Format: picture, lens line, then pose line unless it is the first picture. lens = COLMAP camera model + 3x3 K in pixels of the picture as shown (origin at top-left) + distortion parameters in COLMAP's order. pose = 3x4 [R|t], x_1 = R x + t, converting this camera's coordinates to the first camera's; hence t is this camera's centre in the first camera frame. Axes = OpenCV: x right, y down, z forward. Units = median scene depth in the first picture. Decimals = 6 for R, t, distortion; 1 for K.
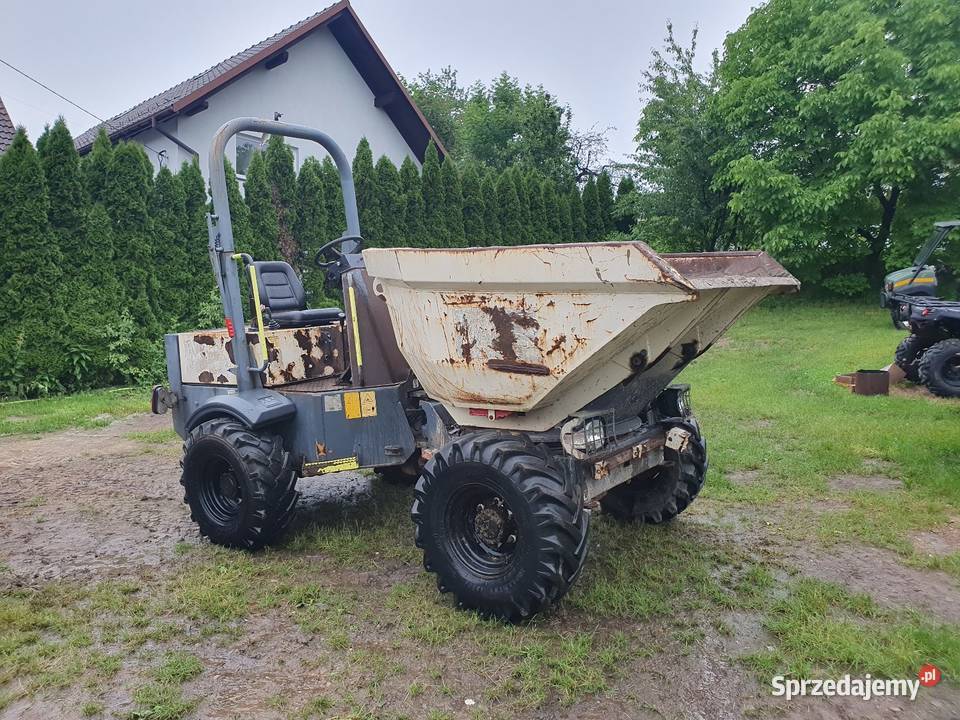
lens RADIAL K [[756.5, 0, 476.3], [0, 756.5, 363.7], [0, 0, 1]] dist [0.007277, 0.013193]
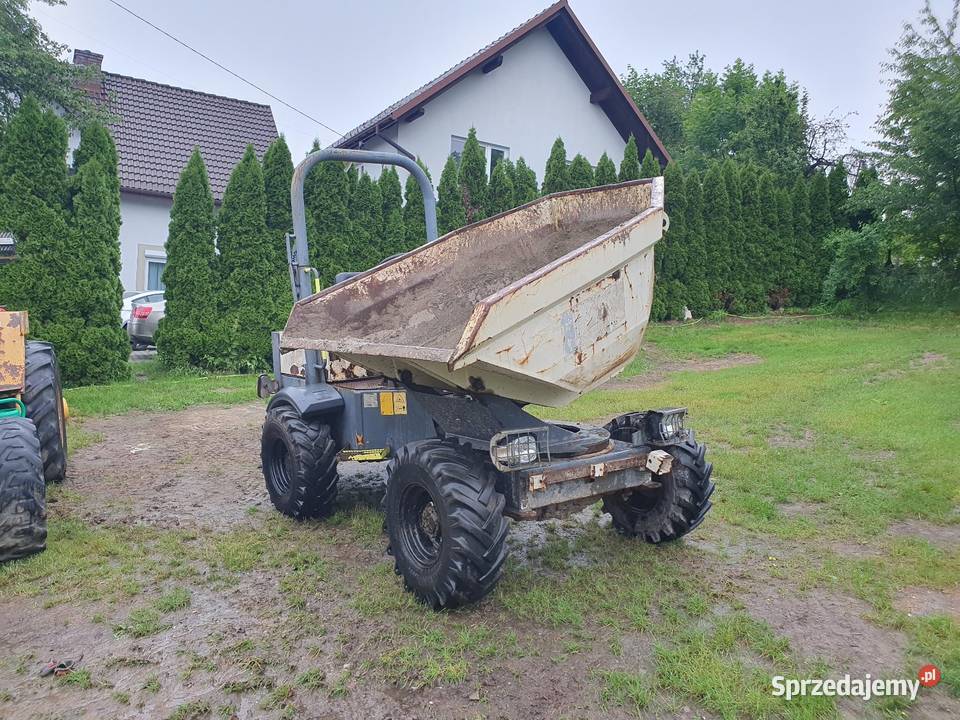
lens RADIAL K [[761.8, 0, 480.0], [0, 761.8, 360.0], [0, 0, 1]] dist [0.018226, -0.000717]
pose [[0.948091, 0.058372, -0.312596, 0.138542], [-0.056042, 0.998293, 0.016439, -0.015910], [0.313022, 0.001933, 0.949744, -0.018484]]
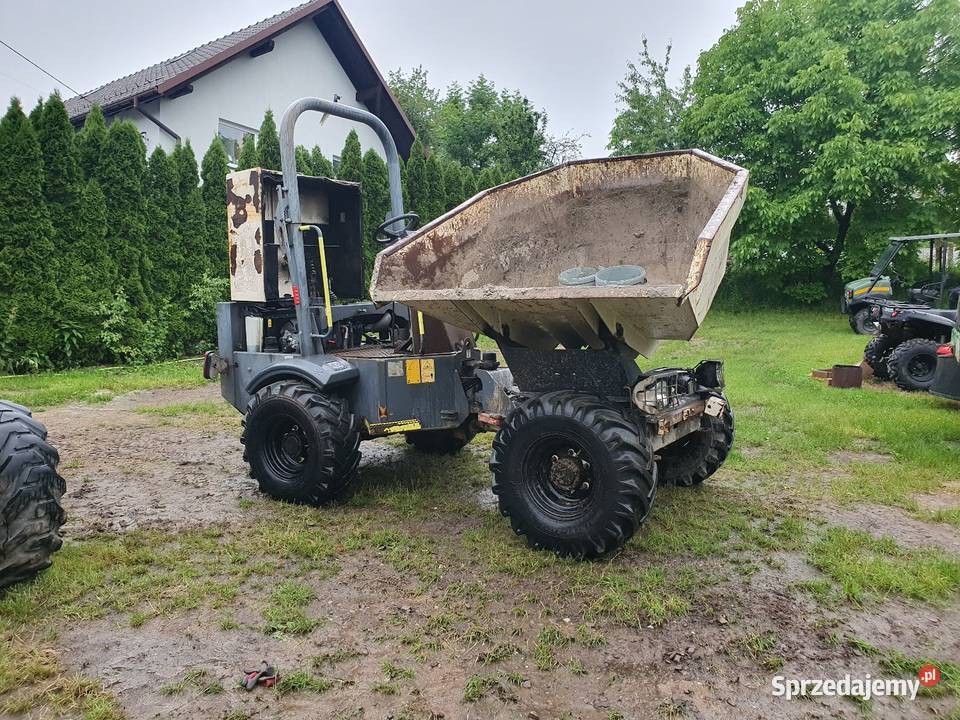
lens RADIAL K [[755.2, 0, 495.9], [0, 755.2, 355.6], [0, 0, 1]] dist [0.011470, 0.007224]
pose [[0.995624, 0.029145, 0.088787, -0.061056], [-0.027905, 0.999495, -0.015168, 0.019566], [-0.089184, 0.012624, 0.995935, -0.030962]]
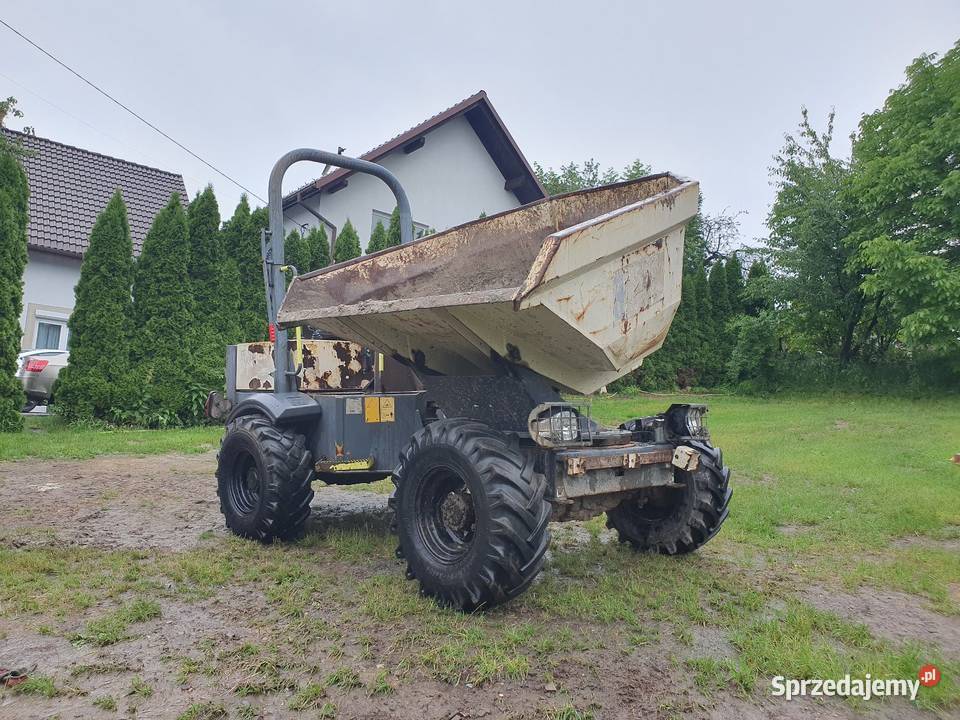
lens RADIAL K [[757.4, 0, 477.1], [0, 757.4, 355.1], [0, 0, 1]] dist [0.013615, 0.010763]
pose [[0.981523, 0.045700, -0.185807, 0.071508], [-0.069458, 0.989919, -0.123434, 0.042464], [0.178293, 0.134059, 0.974802, 0.002379]]
